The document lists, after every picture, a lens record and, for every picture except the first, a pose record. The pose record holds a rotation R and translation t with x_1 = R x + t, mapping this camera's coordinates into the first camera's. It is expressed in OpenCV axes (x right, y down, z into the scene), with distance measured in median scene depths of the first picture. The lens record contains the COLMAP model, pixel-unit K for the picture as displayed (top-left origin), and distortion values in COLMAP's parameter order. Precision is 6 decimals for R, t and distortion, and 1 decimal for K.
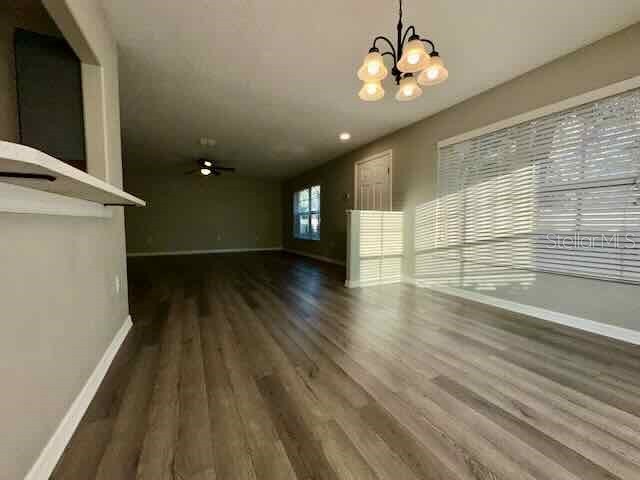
lens RADIAL K [[252.8, 0, 321.0], [0, 252.8, 241.3], [0, 0, 1]] dist [-0.001252, -0.000034]
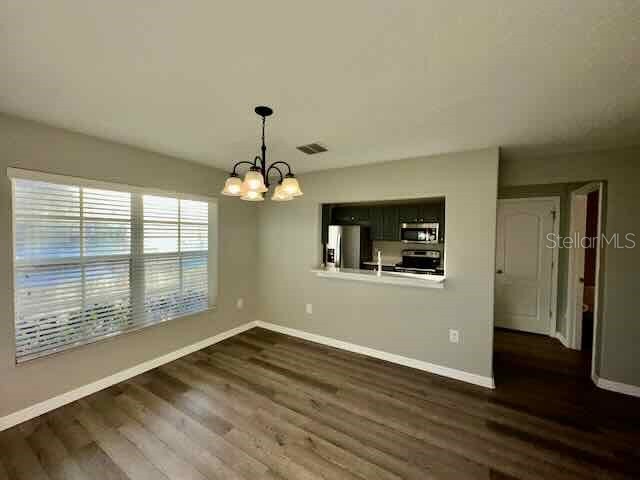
lens RADIAL K [[252.8, 0, 321.0], [0, 252.8, 241.3], [0, 0, 1]] dist [-0.001252, -0.000034]
pose [[-0.852728, 0.000094, -0.522355, 0.661970], [-0.048062, 0.995744, 0.078638, -0.508284], [0.520139, 0.092162, -0.849095, 2.056034]]
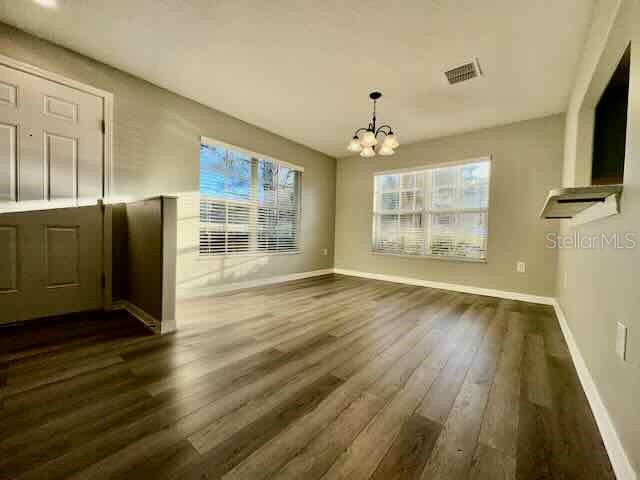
lens RADIAL K [[256.9, 0, 318.2], [0, 256.9, 241.4], [0, 0, 1]] dist [-0.001401, 0.000302]
pose [[-0.384820, -0.043020, 0.921988, -1.208051], [0.034363, 0.997553, 0.060888, -0.097909], [-0.922352, 0.055113, -0.382400, 2.032234]]
